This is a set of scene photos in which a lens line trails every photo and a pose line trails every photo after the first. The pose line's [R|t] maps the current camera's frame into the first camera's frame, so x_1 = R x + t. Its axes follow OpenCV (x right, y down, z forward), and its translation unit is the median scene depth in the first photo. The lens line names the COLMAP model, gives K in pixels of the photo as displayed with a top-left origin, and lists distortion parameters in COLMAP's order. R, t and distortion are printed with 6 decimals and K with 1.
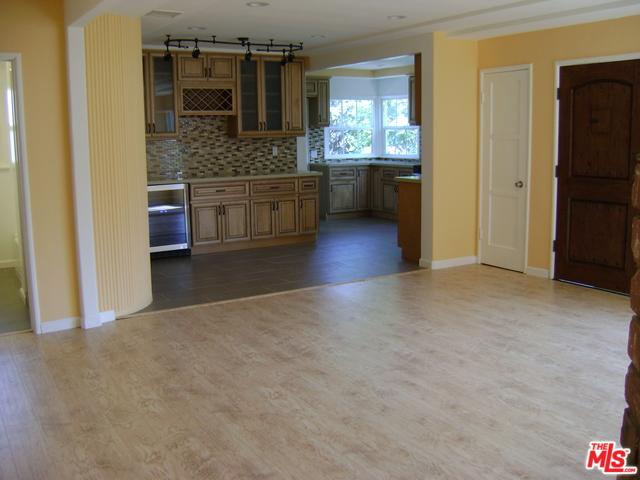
lens RADIAL K [[652.9, 0, 316.6], [0, 652.9, 233.6], [0, 0, 1]] dist [-0.127775, 0.000000]
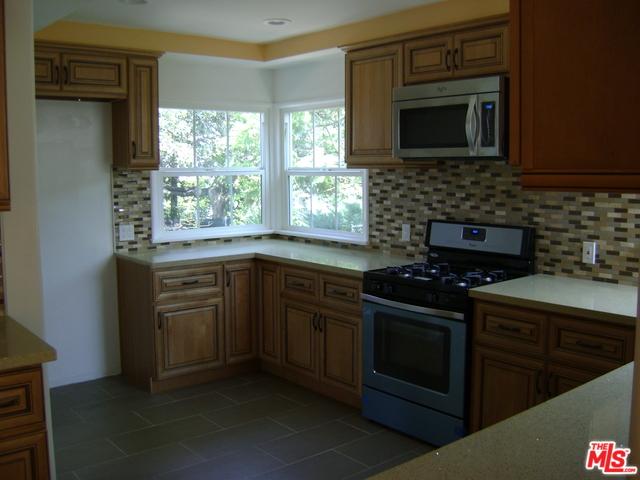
lens RADIAL K [[652.9, 0, 321.7], [0, 652.9, 235.0], [0, 0, 1]] dist [-0.127775, 0.000000]
pose [[0.988038, -0.005492, 0.154116, 0.084042], [0.013680, 0.998547, -0.052121, -0.138752], [-0.153606, 0.053606, 0.986677, 0.805421]]
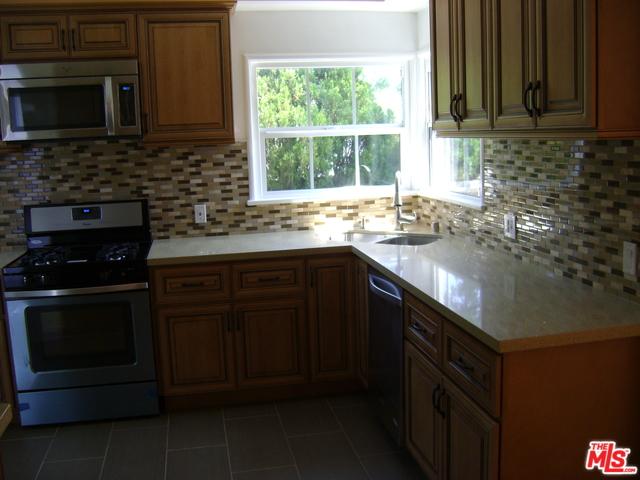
lens RADIAL K [[652.9, 0, 319.1], [0, 652.9, 241.5], [0, 0, 1]] dist [-0.127775, 0.000000]
pose [[0.341201, -0.144719, 0.928783, -0.136157], [0.173297, 0.980825, 0.089165, -0.155861], [-0.923878, 0.130532, 0.359738, 0.935717]]
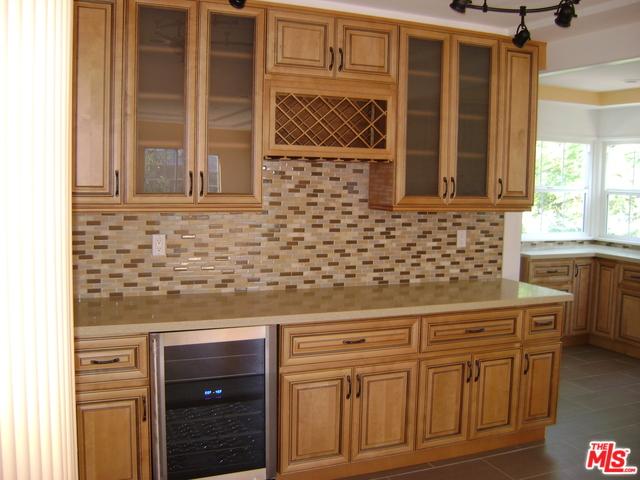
lens RADIAL K [[652.9, 0, 322.8], [0, 652.9, 237.7], [0, 0, 1]] dist [-0.127775, 0.000000]
pose [[0.991112, 0.046259, -0.124729, -0.121164], [-0.054191, 0.996667, -0.060972, -0.106930], [0.121493, 0.067190, 0.990316, 0.596402]]
